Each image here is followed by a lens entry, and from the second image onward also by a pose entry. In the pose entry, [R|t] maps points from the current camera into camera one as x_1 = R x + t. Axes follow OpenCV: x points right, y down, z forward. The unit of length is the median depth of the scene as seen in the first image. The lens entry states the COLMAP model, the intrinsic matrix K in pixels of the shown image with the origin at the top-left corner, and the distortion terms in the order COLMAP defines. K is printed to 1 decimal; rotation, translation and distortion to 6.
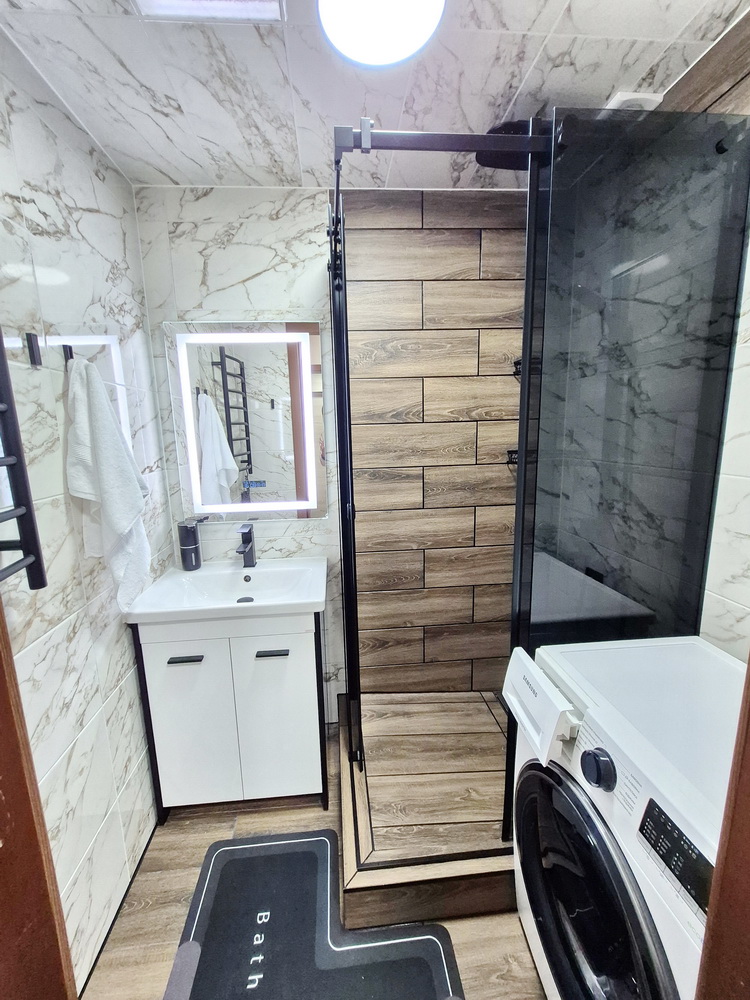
lens RADIAL K [[407.4, 0, 362.4], [0, 407.4, 501.6], [0, 0, 1]] dist [-0.000808, -0.000964]
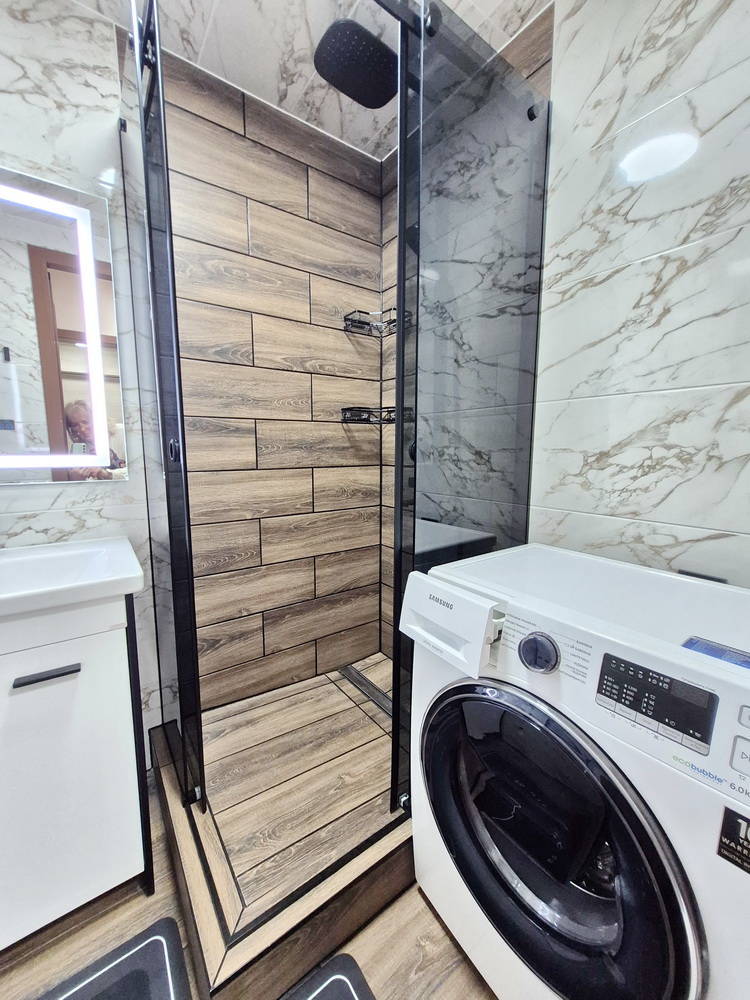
lens RADIAL K [[397.0, 0, 375.0], [0, 397.0, 500.0], [0, 0, 1]] dist [-0.000066, -0.000197]
pose [[0.849781, -0.043583, 0.525331, -0.090938], [0.074283, 0.996532, -0.037485, 0.146403], [-0.521876, 0.070877, 0.850072, 0.185617]]
